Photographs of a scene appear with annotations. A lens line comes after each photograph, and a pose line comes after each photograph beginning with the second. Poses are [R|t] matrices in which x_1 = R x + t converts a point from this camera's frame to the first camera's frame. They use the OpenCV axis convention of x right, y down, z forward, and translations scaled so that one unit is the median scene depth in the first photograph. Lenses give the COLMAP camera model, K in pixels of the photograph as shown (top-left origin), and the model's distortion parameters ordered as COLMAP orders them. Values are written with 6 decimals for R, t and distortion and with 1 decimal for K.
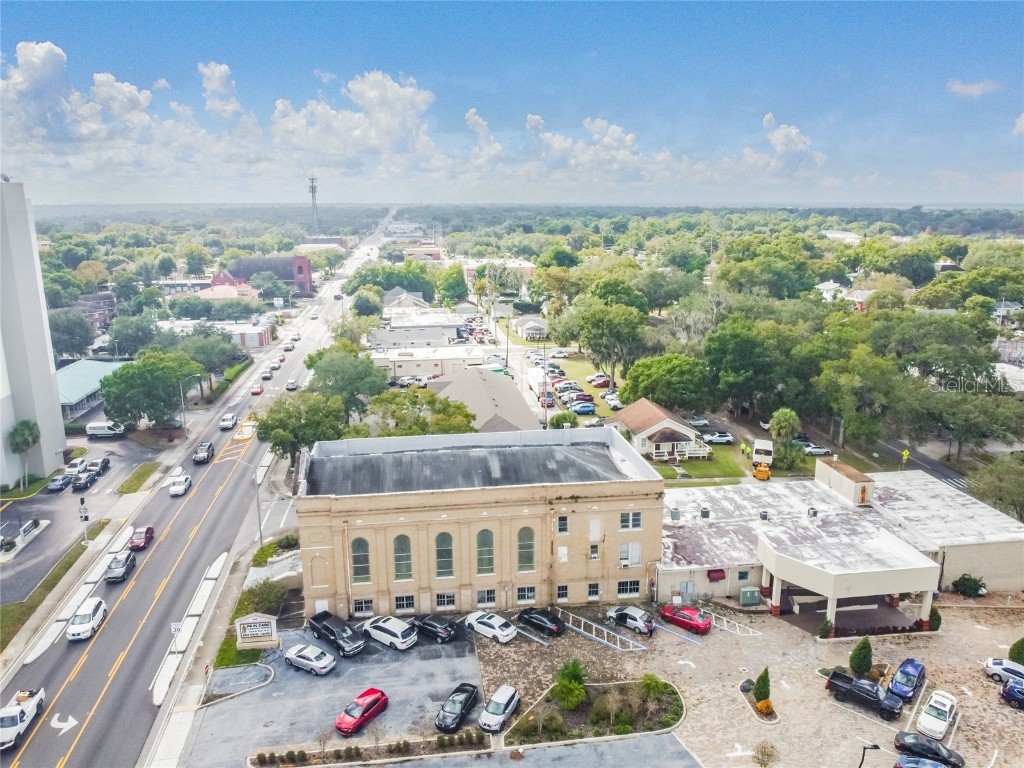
lens RADIAL K [[774.0, 0, 514.0], [0, 774.0, 385.7], [0, 0, 1]] dist [-0.010630, 0.001640]
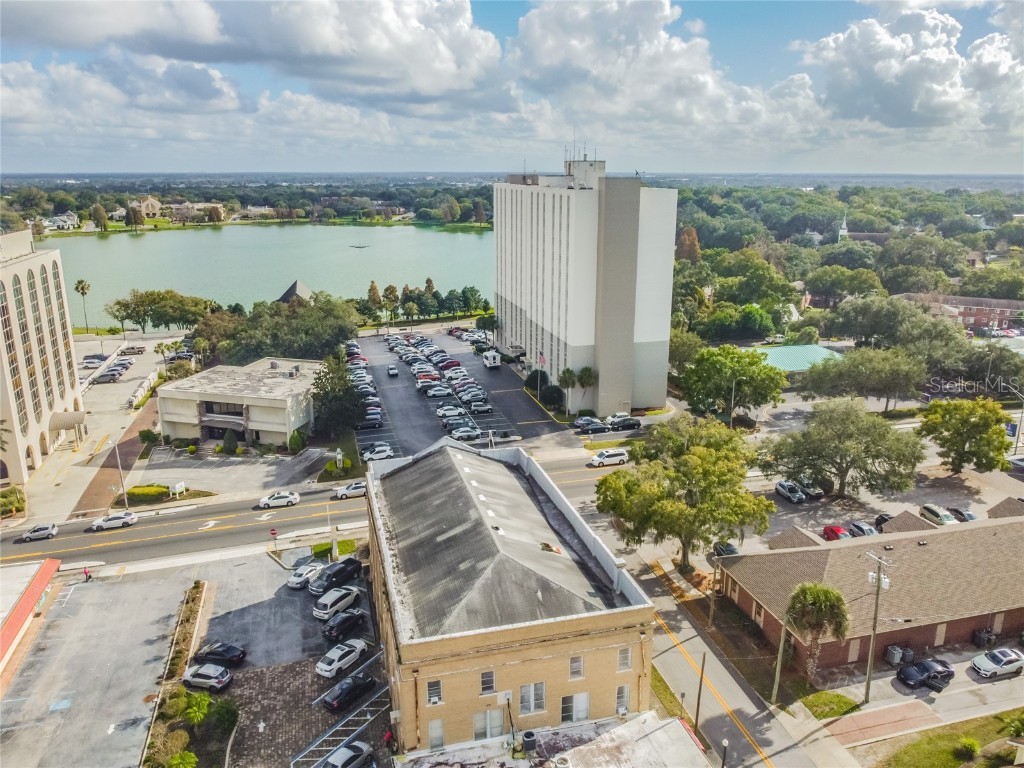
lens RADIAL K [[774.0, 0, 514.0], [0, 774.0, 385.7], [0, 0, 1]] dist [-0.010630, 0.001640]
pose [[0.123434, 0.273365, -0.953958, 0.791509], [-0.233001, 0.942419, 0.239910, -0.281584], [0.964611, 0.192660, 0.180021, 0.920559]]
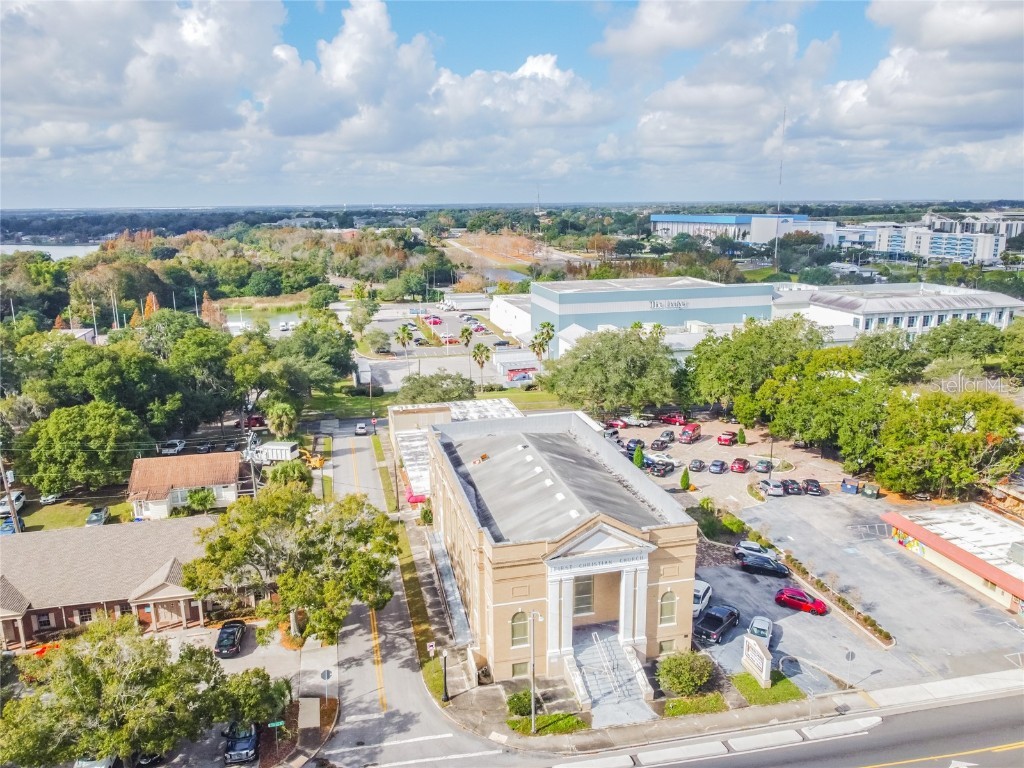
lens RADIAL K [[774.0, 0, 514.0], [0, 774.0, 385.7], [0, 0, 1]] dist [-0.010630, 0.001640]
pose [[-0.095620, -0.224008, 0.969885, -1.026449], [0.243199, 0.939565, 0.240982, -0.254057], [-0.965252, 0.258918, -0.035362, 1.121260]]
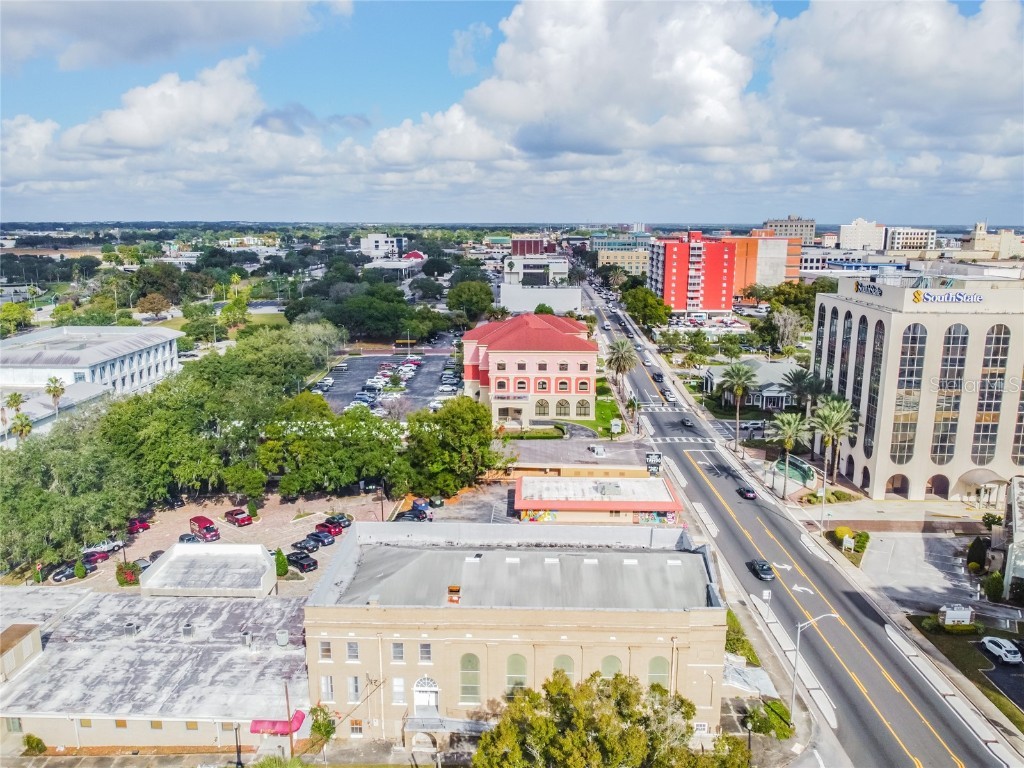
lens RADIAL K [[774.0, 0, 514.0], [0, 774.0, 385.7], [0, 0, 1]] dist [-0.010630, 0.001640]
pose [[-0.986296, -0.031083, 0.162029, -0.197612], [0.041726, 0.903171, 0.427248, -0.503022], [-0.159620, 0.428154, -0.889498, 1.835293]]
